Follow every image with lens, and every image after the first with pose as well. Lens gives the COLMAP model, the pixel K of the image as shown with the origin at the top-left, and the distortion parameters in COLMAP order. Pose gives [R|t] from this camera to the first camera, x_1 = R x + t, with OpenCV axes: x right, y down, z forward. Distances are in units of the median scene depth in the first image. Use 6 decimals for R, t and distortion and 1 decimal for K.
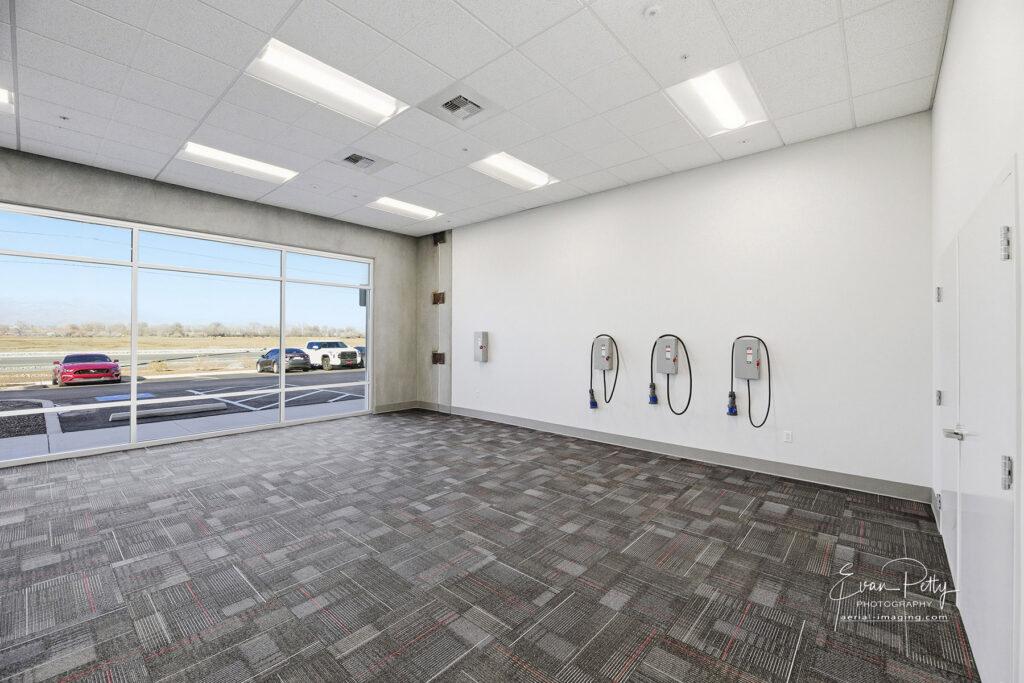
lens RADIAL K [[420.6, 0, 512.3], [0, 420.6, 334.4], [0, 0, 1]] dist [0.005840, -0.005768]
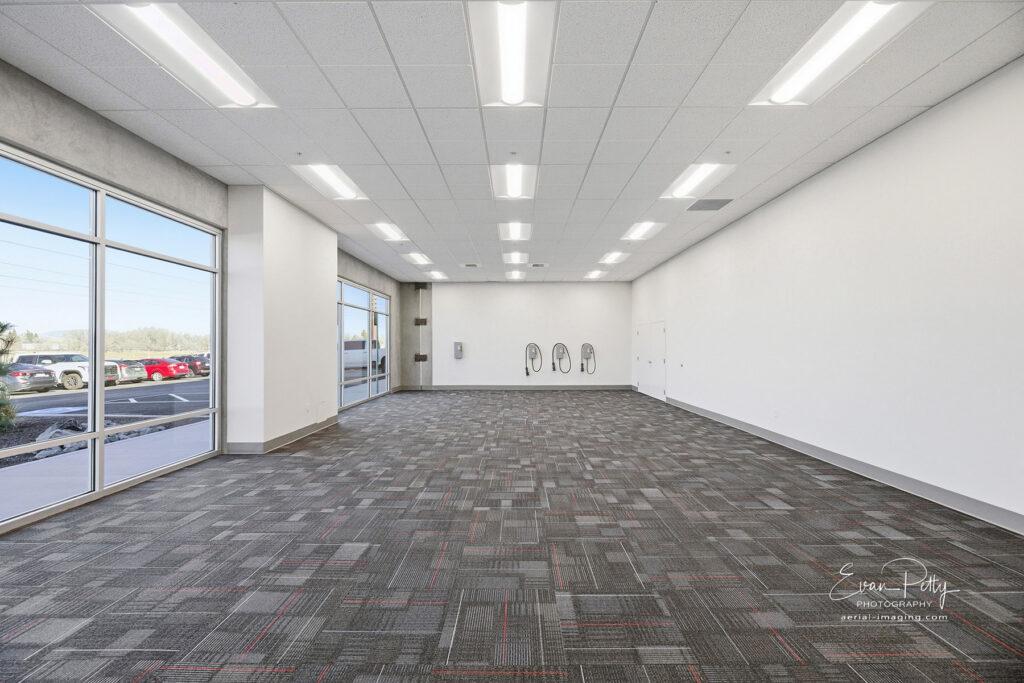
lens RADIAL K [[426.2, 0, 519.7], [0, 426.2, 342.8], [0, 0, 1]] dist [-0.002548, -0.001119]
pose [[0.750069, -0.000541, 0.661359, -1.565165], [0.003899, 0.999986, -0.003605, 0.006776], [-0.661348, 0.005283, 0.750061, -0.814116]]
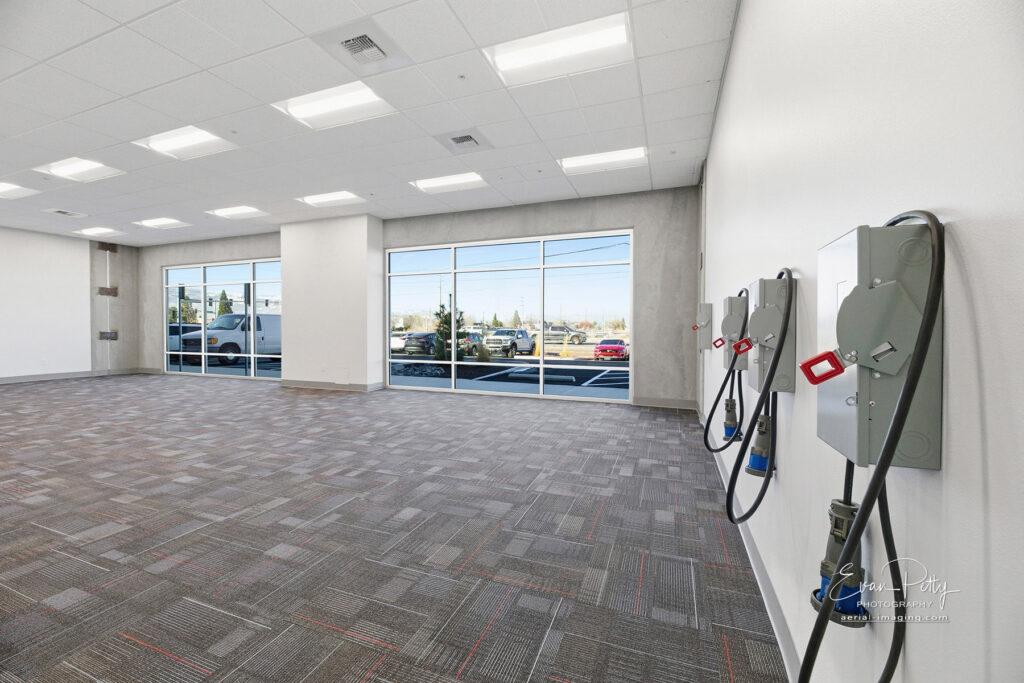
lens RADIAL K [[410.6, 0, 513.8], [0, 410.6, 340.6], [0, 0, 1]] dist [-0.000253, -0.002649]
pose [[0.350403, 0.026616, -0.936221, 0.593198], [0.006175, 0.999509, 0.030727, 0.040310], [0.936579, -0.016548, 0.350067, 0.705505]]
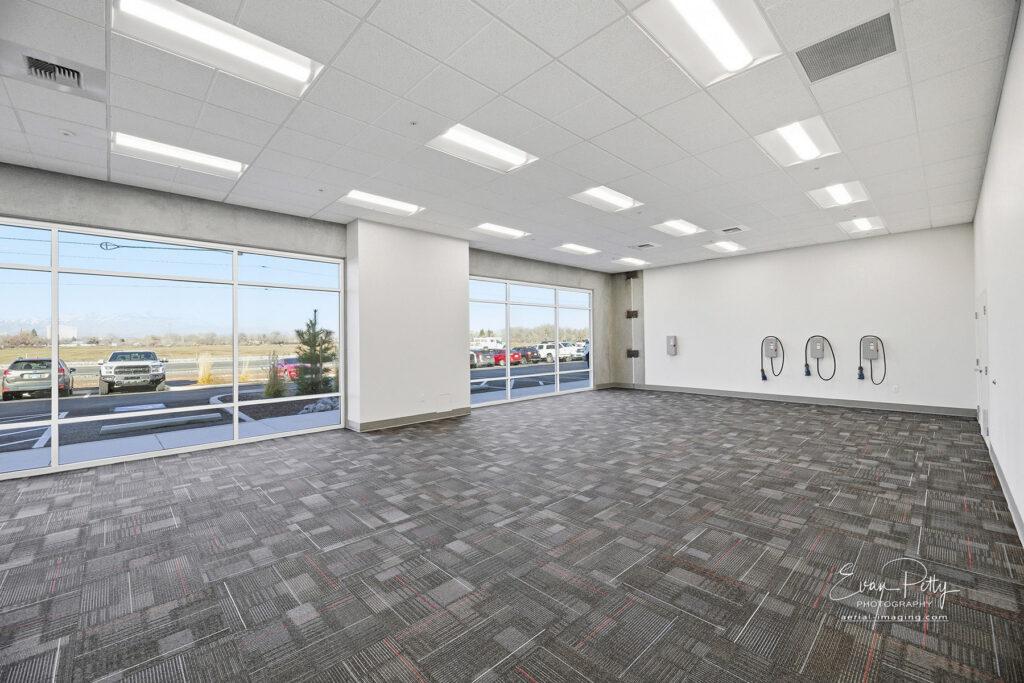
lens RADIAL K [[420.6, 0, 512.3], [0, 420.6, 334.4], [0, 0, 1]] dist [0.005840, -0.005768]
pose [[0.996067, -0.017835, -0.086790, -0.748831], [0.017019, 0.999804, -0.010129, -0.007830], [0.086953, 0.008612, 0.996175, -0.865516]]
